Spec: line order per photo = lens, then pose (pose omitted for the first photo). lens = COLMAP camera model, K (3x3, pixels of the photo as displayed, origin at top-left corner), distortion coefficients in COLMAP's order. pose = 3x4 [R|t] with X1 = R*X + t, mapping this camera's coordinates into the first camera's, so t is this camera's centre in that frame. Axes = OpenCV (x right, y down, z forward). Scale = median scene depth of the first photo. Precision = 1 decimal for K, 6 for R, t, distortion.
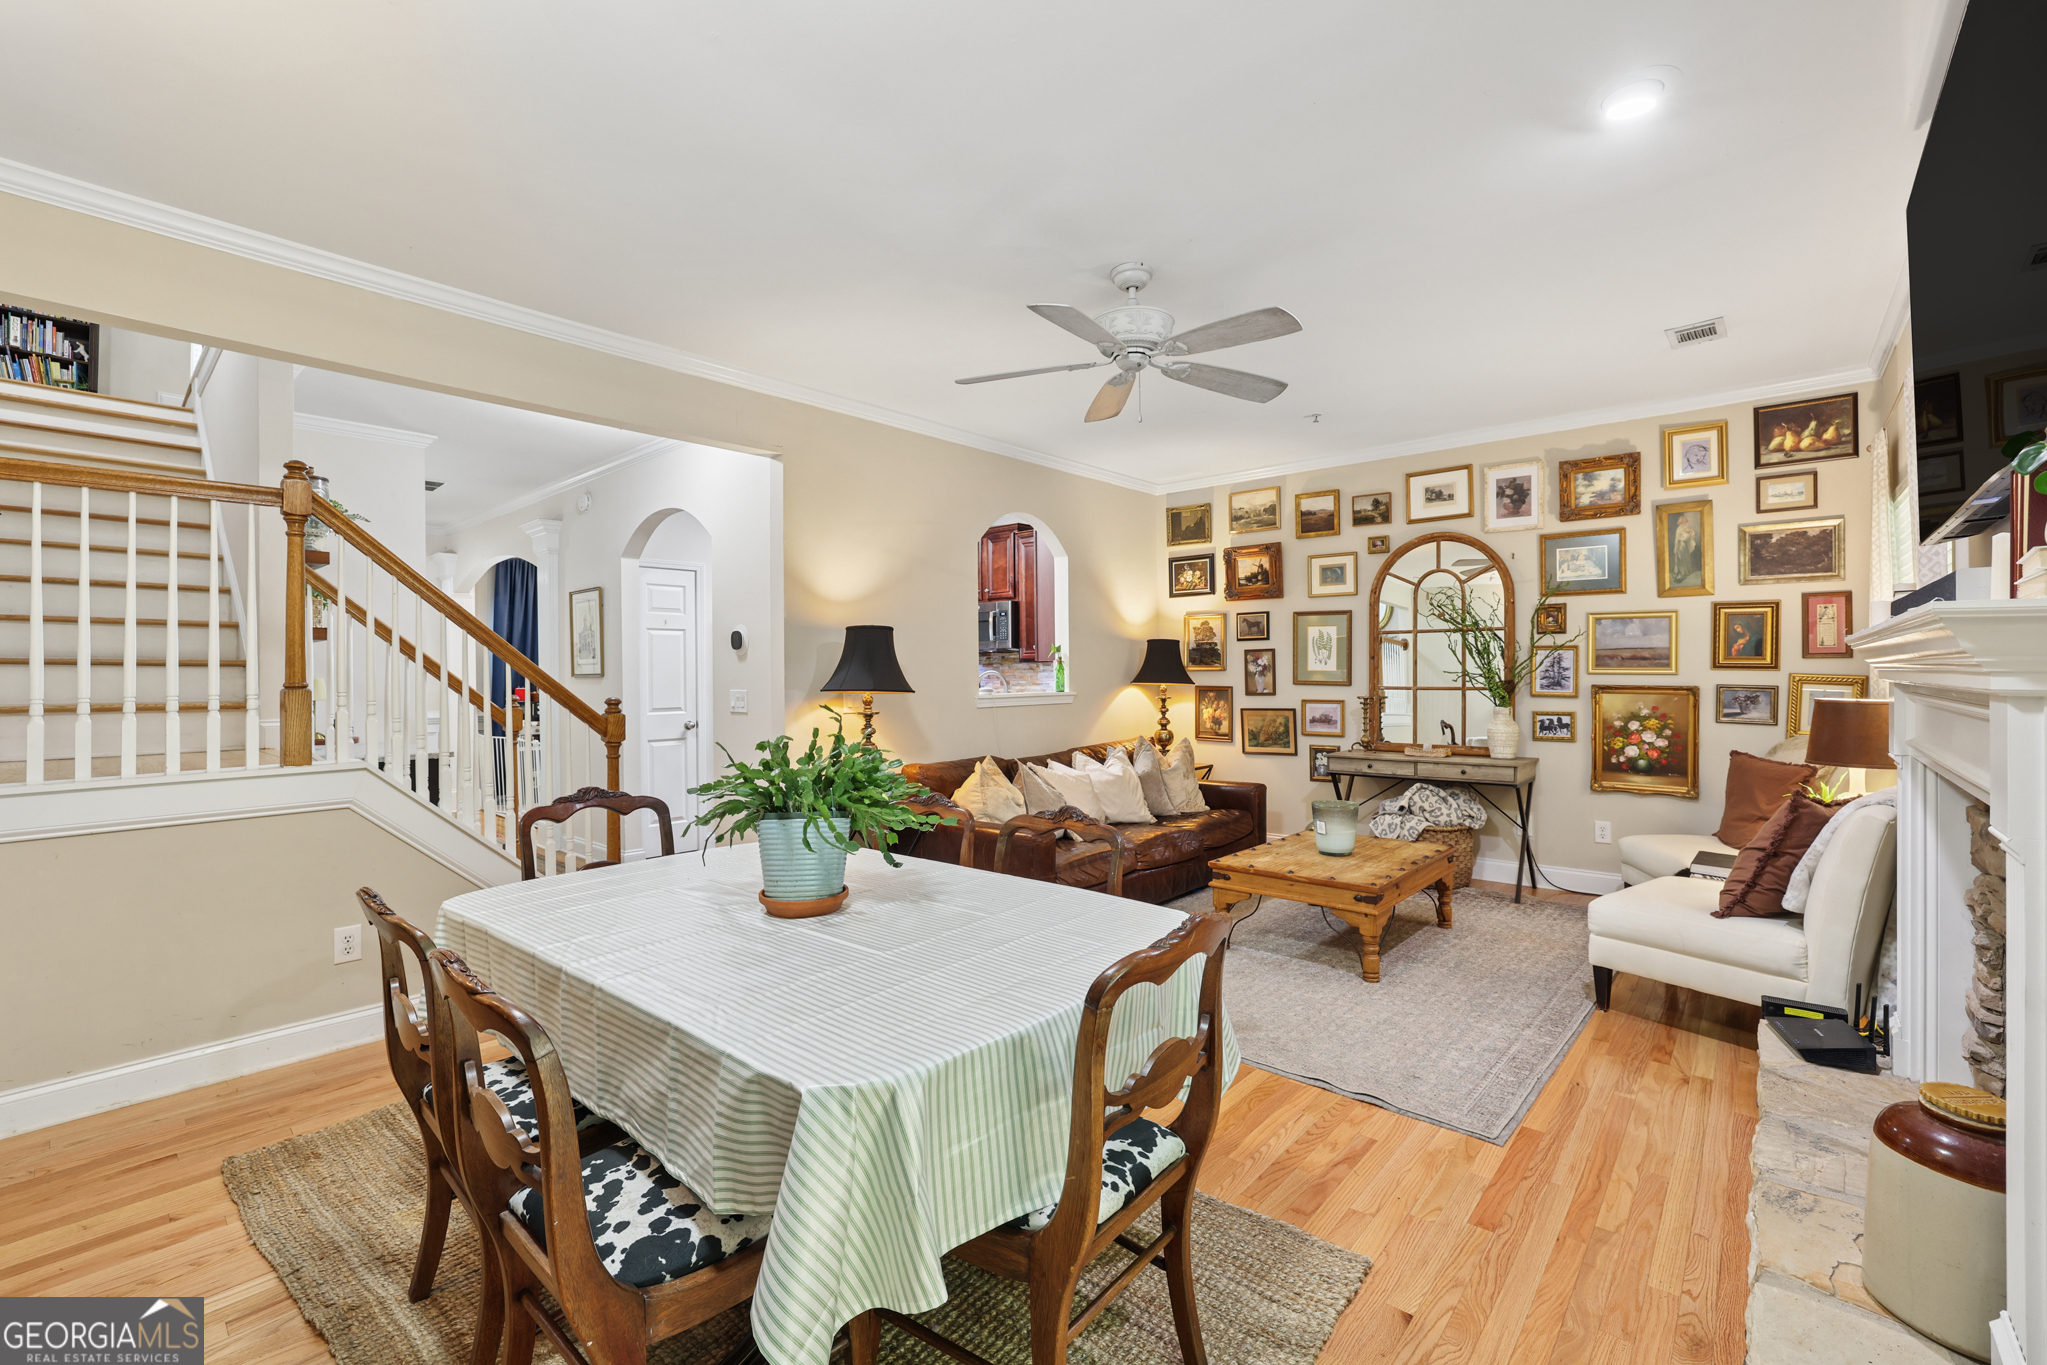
lens RADIAL K [[865.2, 0, 1021.4], [0, 865.2, 668.8], [0, 0, 1]] dist [-0.048289, 0.018710]
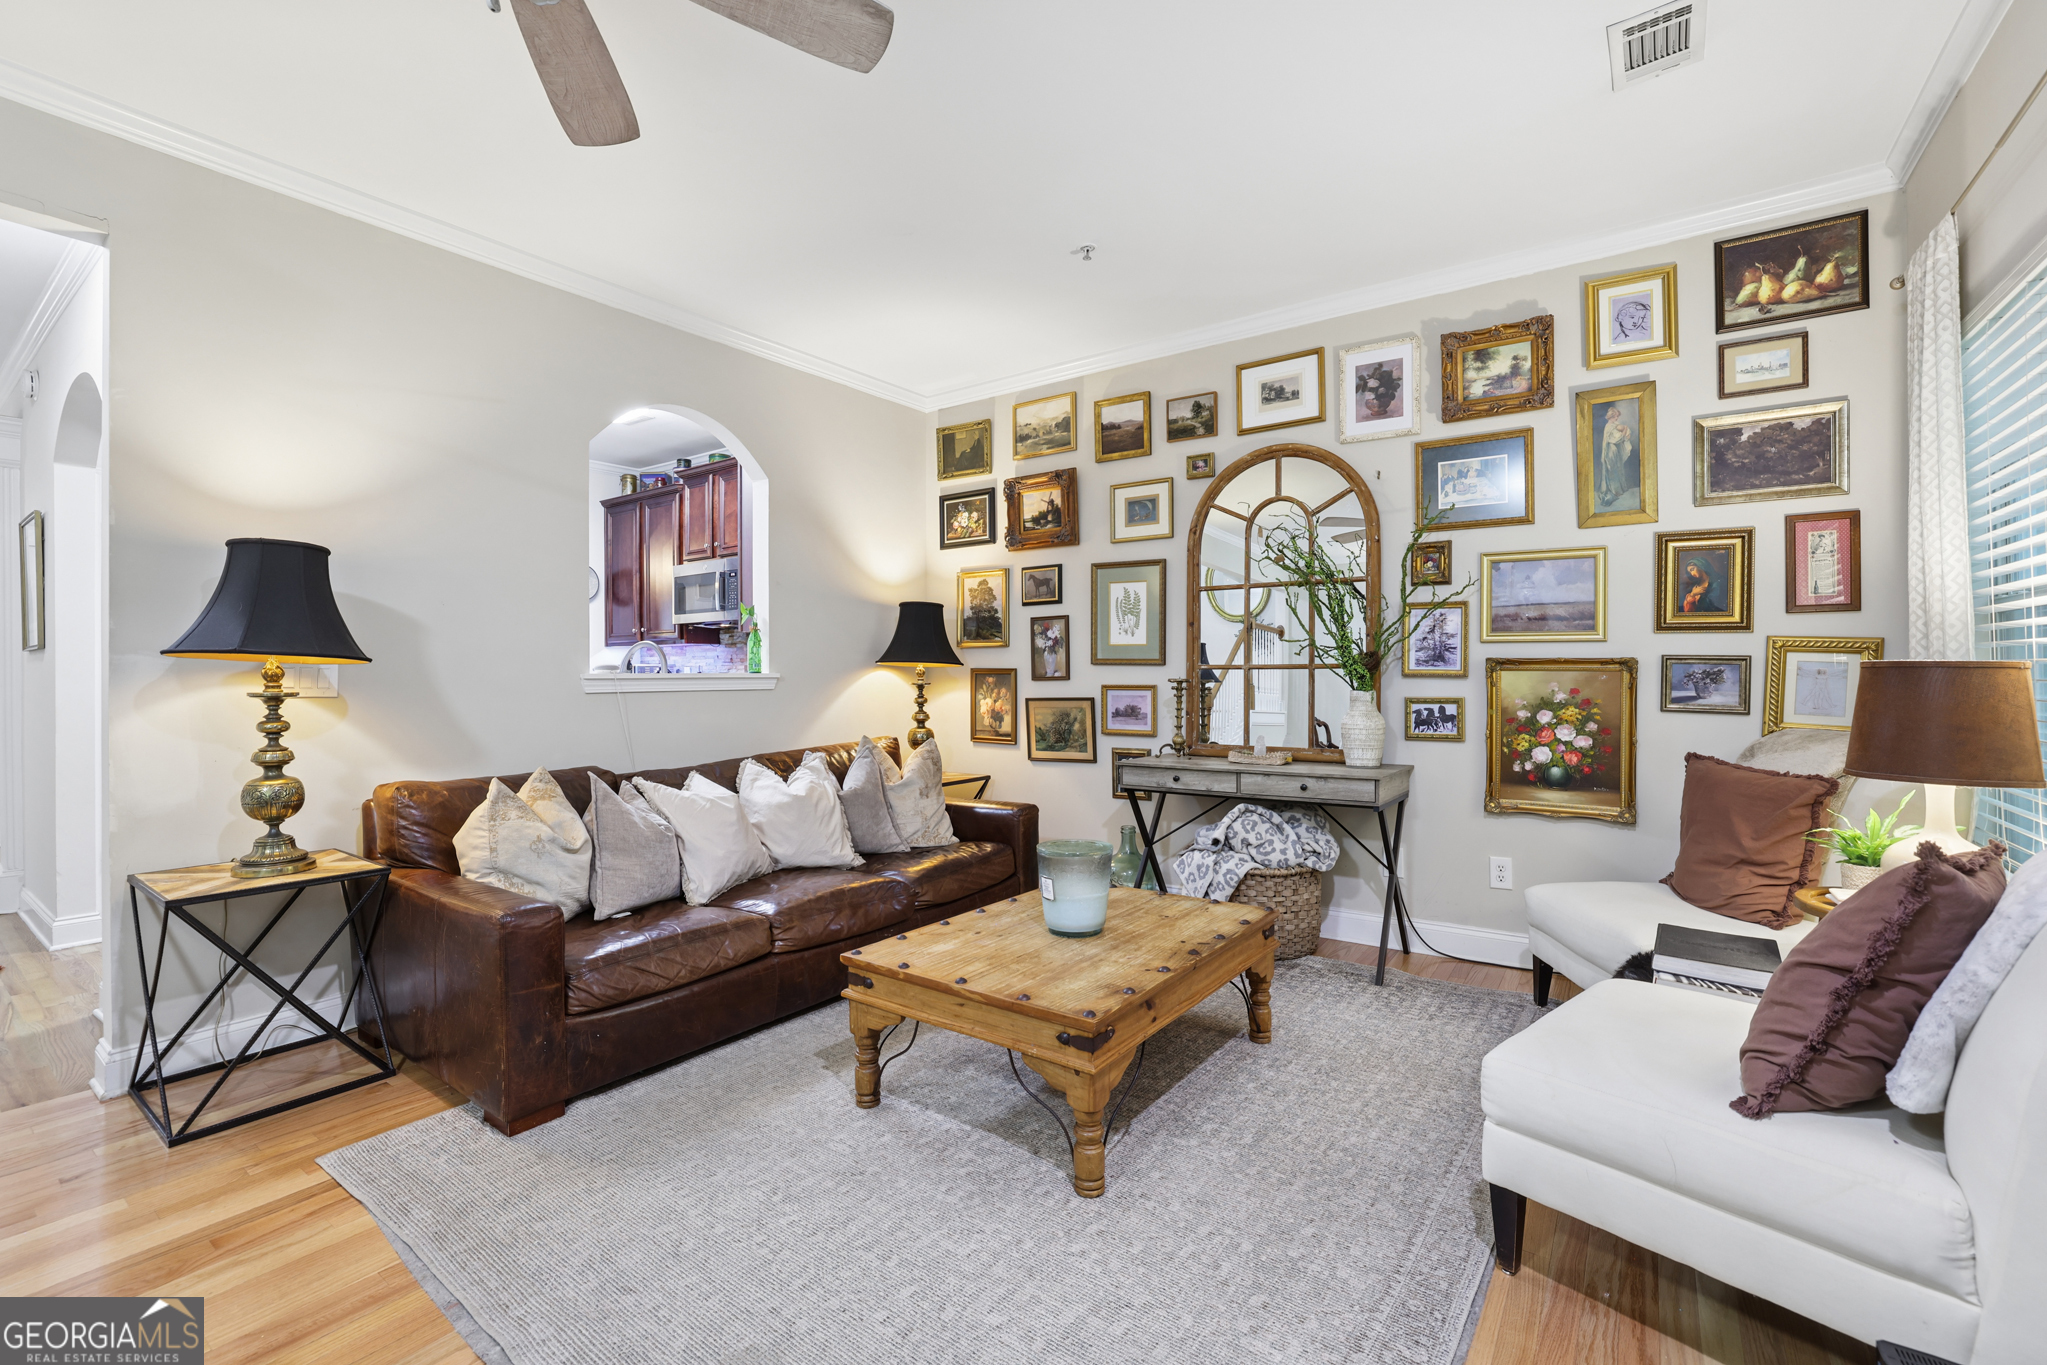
lens RADIAL K [[884.0, 0, 1014.4], [0, 884.0, 671.0], [0, 0, 1]] dist [-0.049796, 0.019344]
pose [[0.995139, 0.002076, 0.098457, 0.212903], [-0.002069, 0.999998, -0.000179, 0.028814], [-0.098457, -0.000026, 0.995141, 0.321383]]
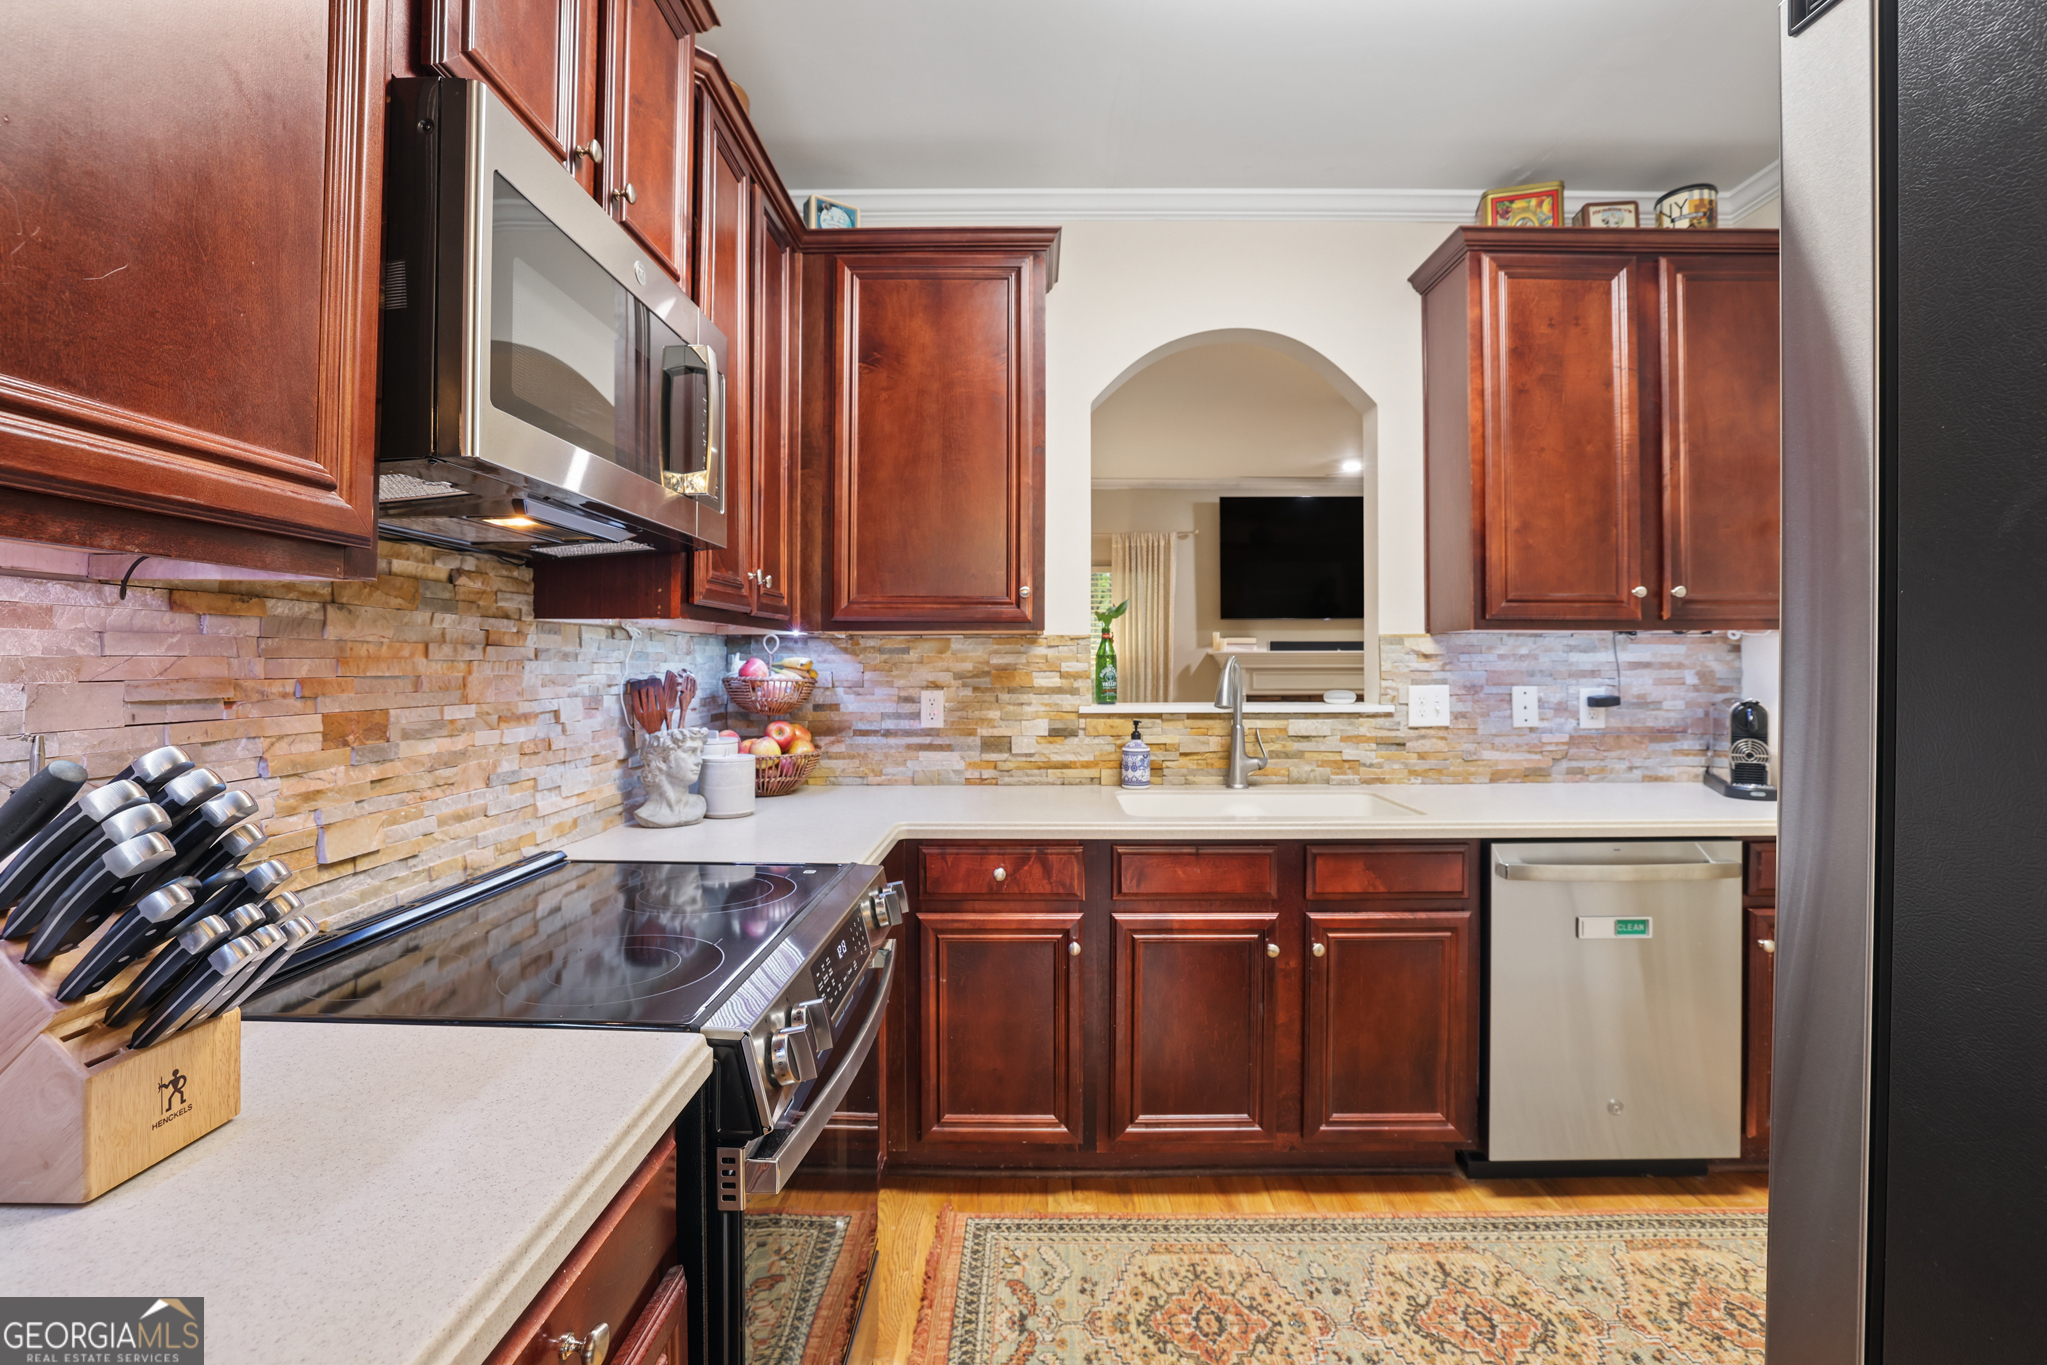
lens RADIAL K [[895.3, 0, 1018.9], [0, 895.3, 654.6], [0, 0, 1]] dist [-0.051754, 0.019047]
pose [[-0.650361, 0.015609, 0.759465, -0.337576], [0.003138, 0.999836, -0.017863, 0.009482], [-0.759619, -0.009234, -0.650303, 1.576583]]
